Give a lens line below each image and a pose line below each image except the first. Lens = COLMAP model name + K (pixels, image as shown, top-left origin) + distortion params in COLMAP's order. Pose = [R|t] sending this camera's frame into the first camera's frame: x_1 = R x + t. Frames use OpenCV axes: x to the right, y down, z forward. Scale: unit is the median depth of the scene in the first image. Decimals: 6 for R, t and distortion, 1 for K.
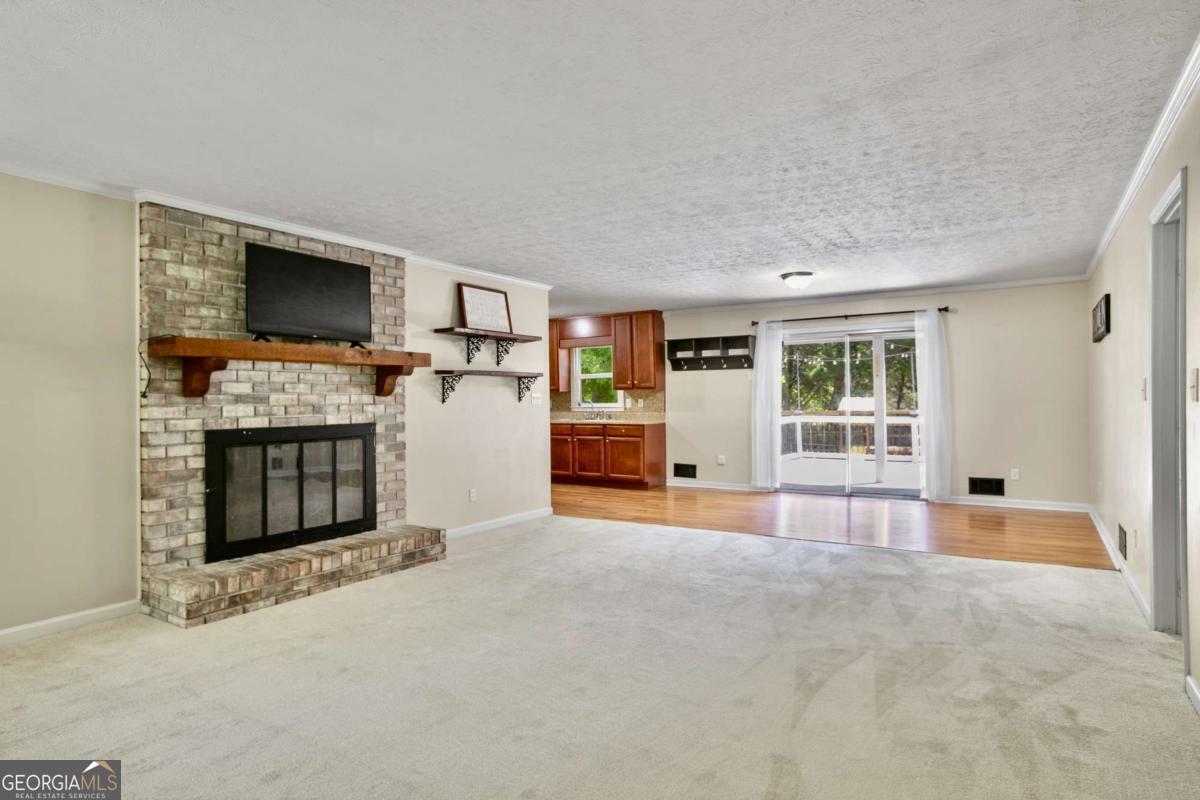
lens RADIAL K [[676.5, 0, 600.0], [0, 676.5, 400.0], [0, 0, 1]] dist [0.001790, 0.000454]
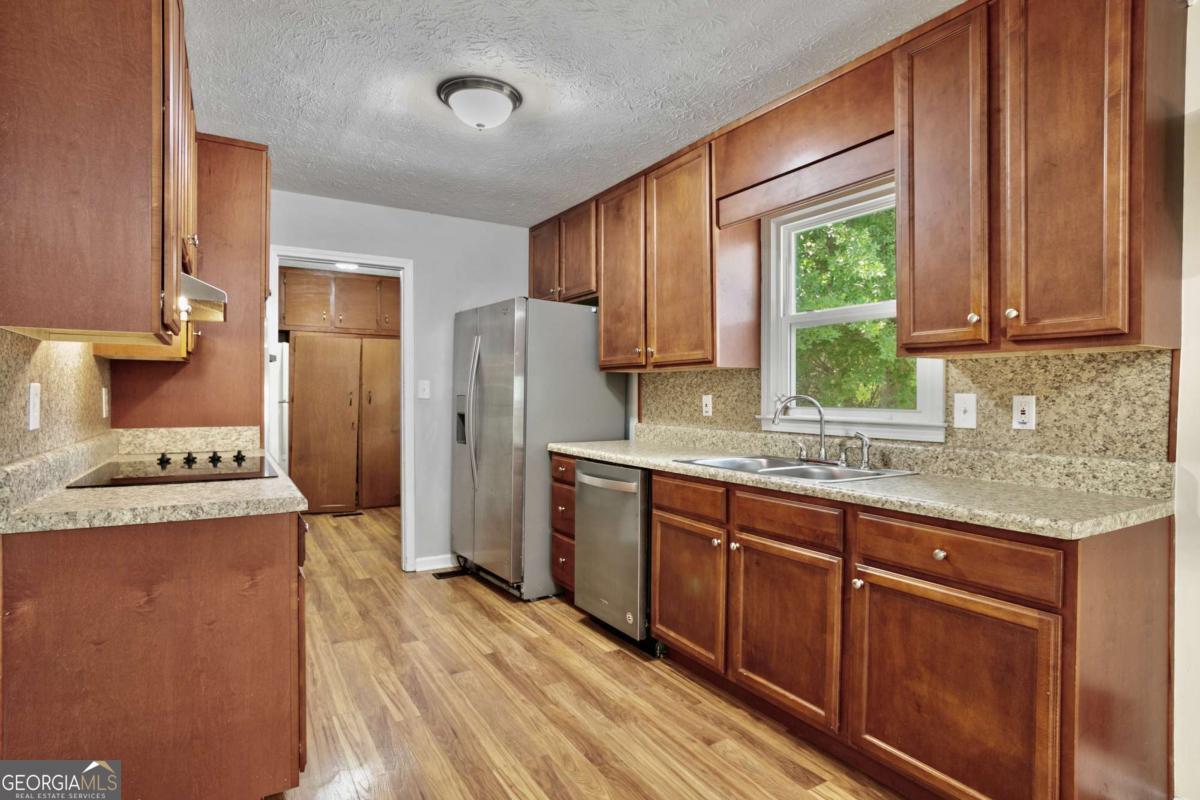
lens RADIAL K [[628.3, 0, 627.1], [0, 628.3, 399.5], [0, 0, 1]] dist [-0.017432, 0.000489]
pose [[0.910235, 0.023230, -0.413441, 0.025054], [-0.021920, 0.999728, 0.007912, 0.001351], [0.413512, 0.001861, 0.910497, 0.772973]]
